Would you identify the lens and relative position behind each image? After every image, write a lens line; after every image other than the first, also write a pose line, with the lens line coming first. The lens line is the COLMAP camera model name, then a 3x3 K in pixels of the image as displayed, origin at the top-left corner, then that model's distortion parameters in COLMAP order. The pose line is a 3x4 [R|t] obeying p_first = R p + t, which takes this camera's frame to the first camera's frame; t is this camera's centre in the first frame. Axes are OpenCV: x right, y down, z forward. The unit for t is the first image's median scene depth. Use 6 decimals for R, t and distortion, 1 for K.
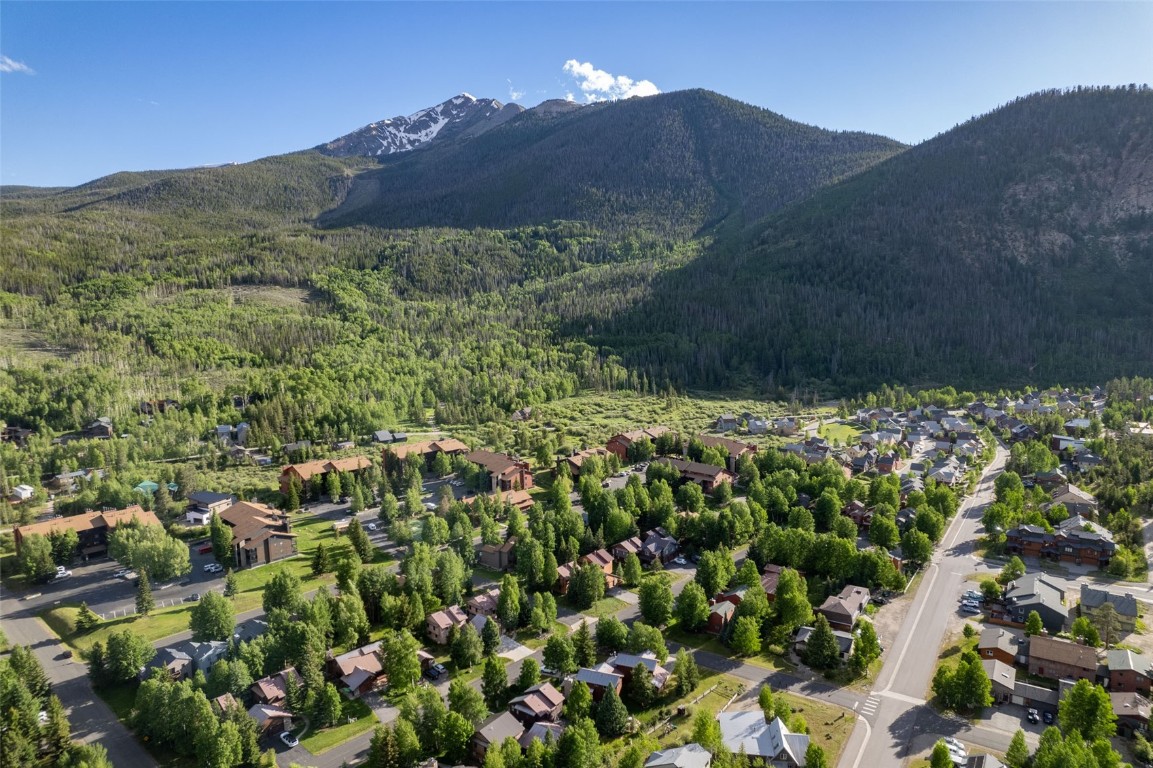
lens RADIAL K [[739.1, 0, 576.5], [0, 739.1, 384.0], [0, 0, 1]] dist [-0.079157, 0.066211]
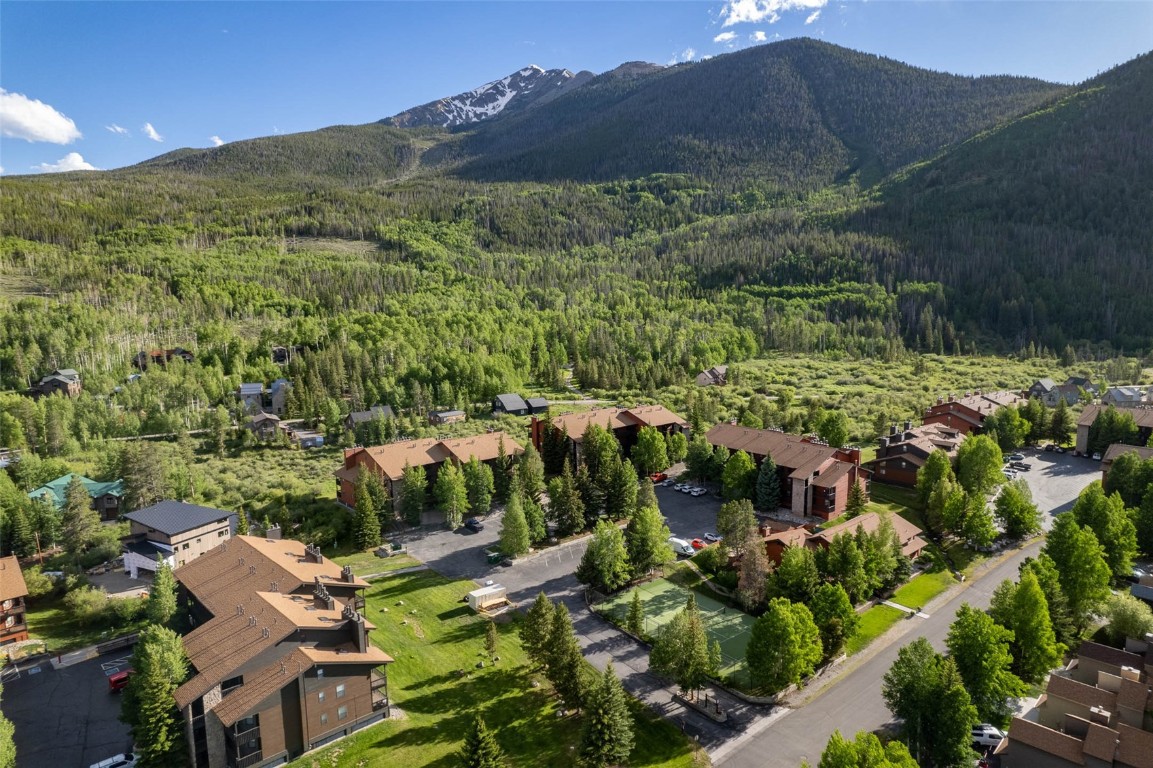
lens RADIAL K [[739.1, 0, 576.5], [0, 739.1, 384.0], [0, 0, 1]] dist [-0.079157, 0.066211]
pose [[0.997136, 0.010873, -0.074845, -0.104197], [-0.010064, 0.999887, 0.011183, 0.030393], [0.074958, -0.010398, 0.997132, 0.258063]]
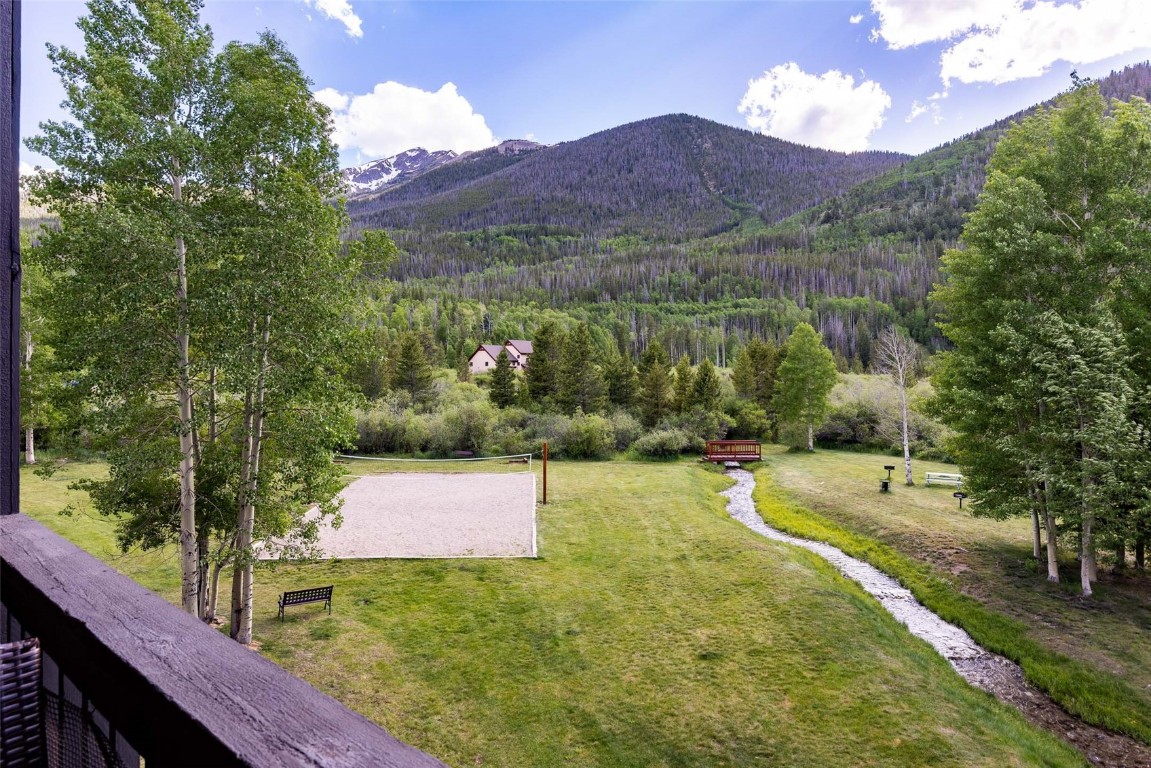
lens RADIAL K [[701.8, 0, 575.5], [0, 701.8, 384.0], [0, 0, 1]] dist [0.002383, 0.000902]
pose [[0.997439, 0.014938, 0.069948, -0.046730], [-0.007098, 0.993793, -0.111018, 0.059602], [-0.071172, 0.110237, 0.991354, 0.530347]]
